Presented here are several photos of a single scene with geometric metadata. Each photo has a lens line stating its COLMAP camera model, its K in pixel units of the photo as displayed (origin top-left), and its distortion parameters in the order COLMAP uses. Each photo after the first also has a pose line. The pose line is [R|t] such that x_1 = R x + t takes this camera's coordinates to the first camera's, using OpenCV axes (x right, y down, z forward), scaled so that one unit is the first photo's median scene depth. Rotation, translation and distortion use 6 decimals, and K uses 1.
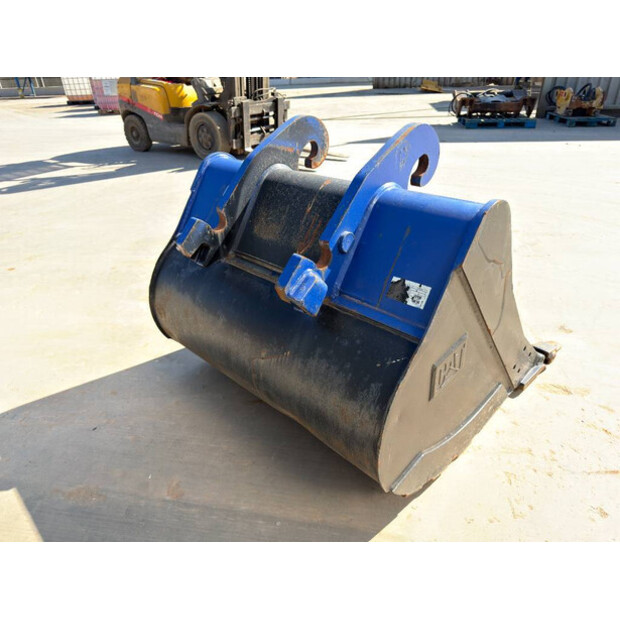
lens RADIAL K [[488.9, 0, 289.7], [0, 488.9, 276.1], [0, 0, 1]] dist [0.010330, -0.004750]
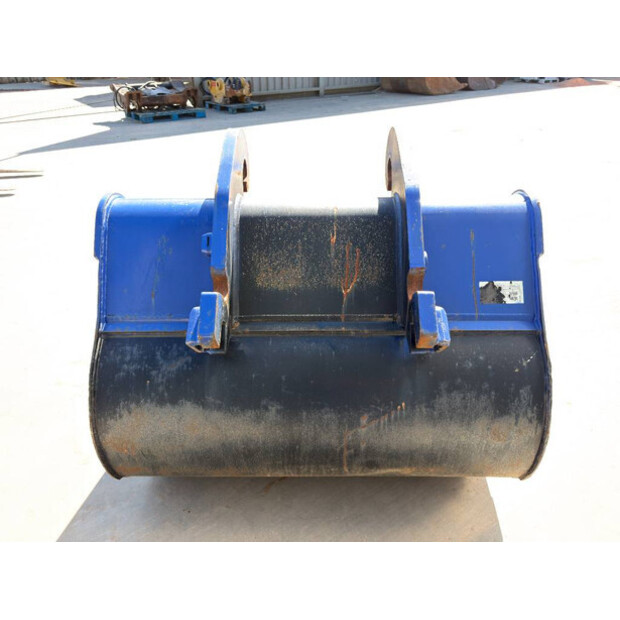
lens RADIAL K [[488.9, 0, 289.7], [0, 488.9, 276.1], [0, 0, 1]] dist [0.010330, -0.004750]
pose [[0.697404, -0.295104, 0.653101, -0.175071], [0.282842, 0.950652, 0.127523, -0.061602], [-0.658504, 0.095789, 0.746456, 0.127806]]
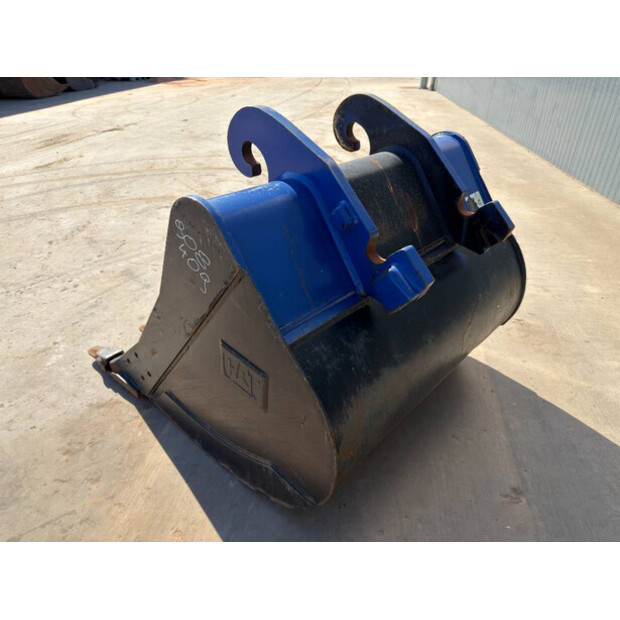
lens RADIAL K [[487.4, 0, 310.0], [0, 487.4, 310.0], [0, 0, 1]] dist [0.036316, 0.000634]
pose [[-0.097196, -0.455524, 0.884901, -0.268865], [0.406417, 0.793437, 0.453081, -0.134287], [-0.908503, 0.403677, 0.108014, 0.341190]]
